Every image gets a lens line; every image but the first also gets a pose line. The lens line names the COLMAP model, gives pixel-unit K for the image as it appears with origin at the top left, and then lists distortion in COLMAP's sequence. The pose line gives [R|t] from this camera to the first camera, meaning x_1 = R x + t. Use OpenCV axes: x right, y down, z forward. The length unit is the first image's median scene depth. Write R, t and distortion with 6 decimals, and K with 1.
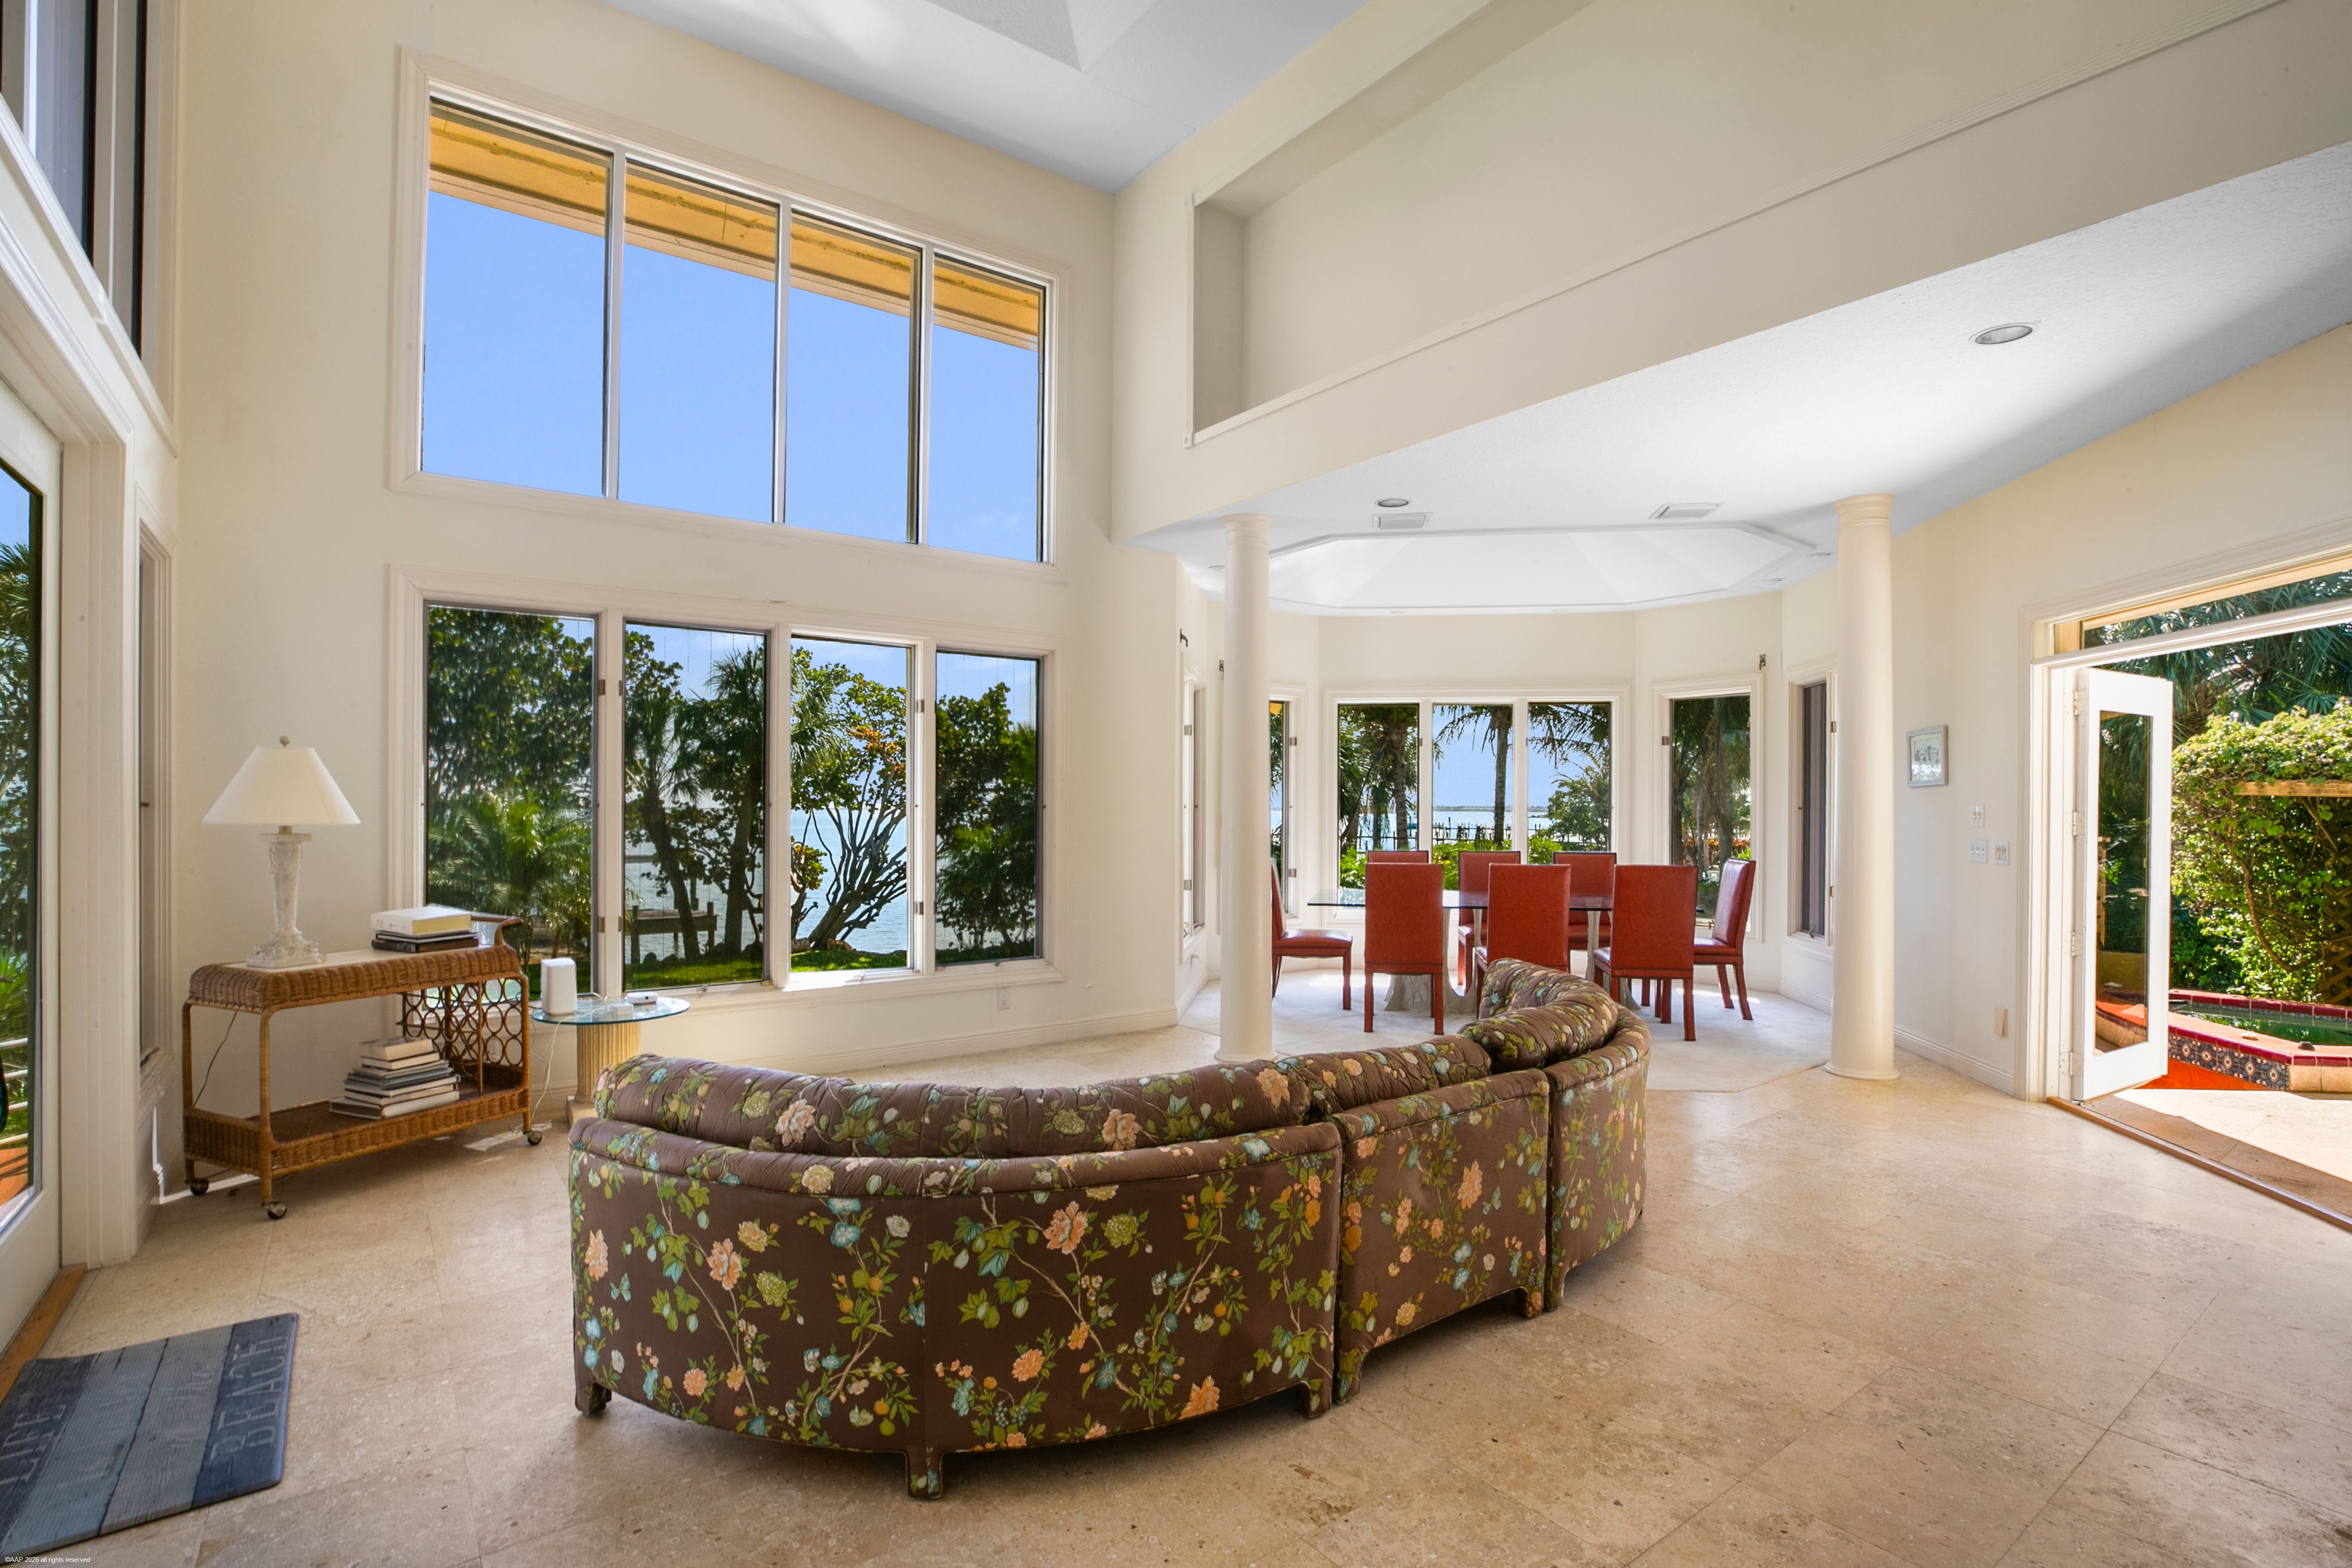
lens RADIAL K [[1223.4, 0, 1179.6], [0, 1223.4, 800.2], [0, 0, 1]] dist [-0.005048, -0.000443]
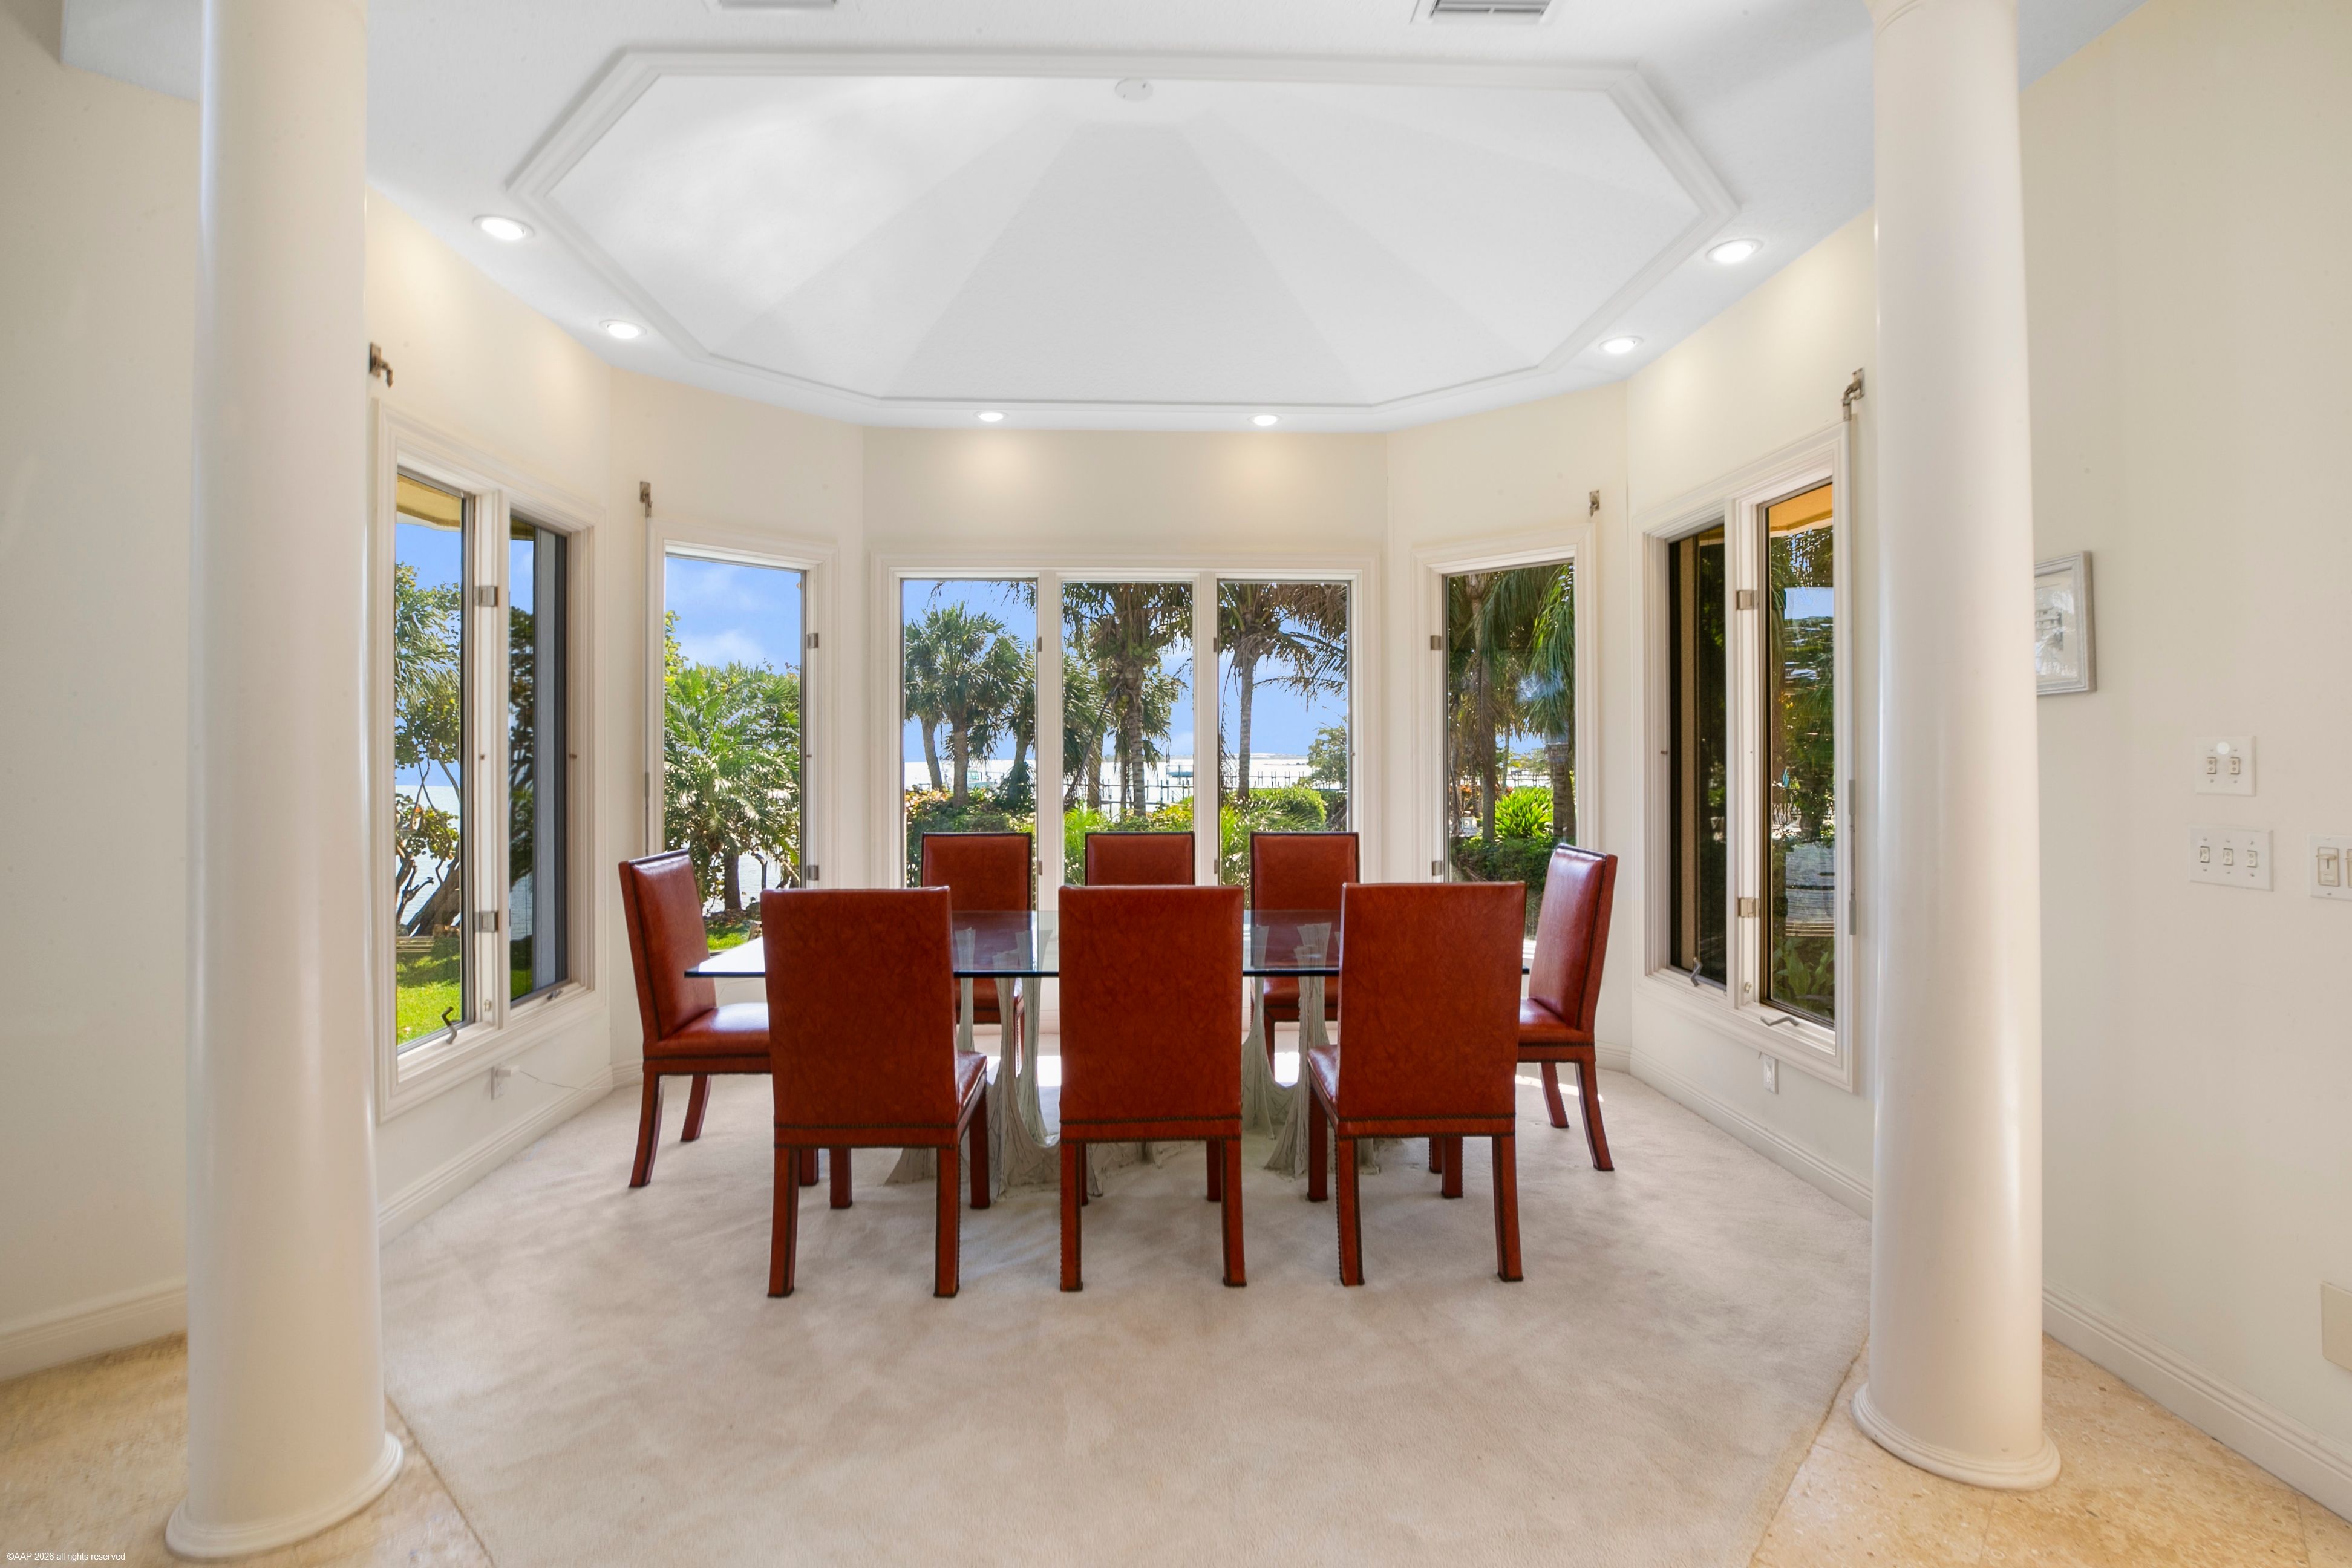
lens RADIAL K [[1067.5, 0, 1171.0], [0, 1067.5, 747.5], [0, 0, 1]] dist [0.001745, 0.000184]
pose [[0.988398, -0.007029, 0.151721, 0.185844], [0.007536, 0.999968, -0.002767, 0.003954], [-0.151697, 0.003878, 0.988419, 0.494177]]
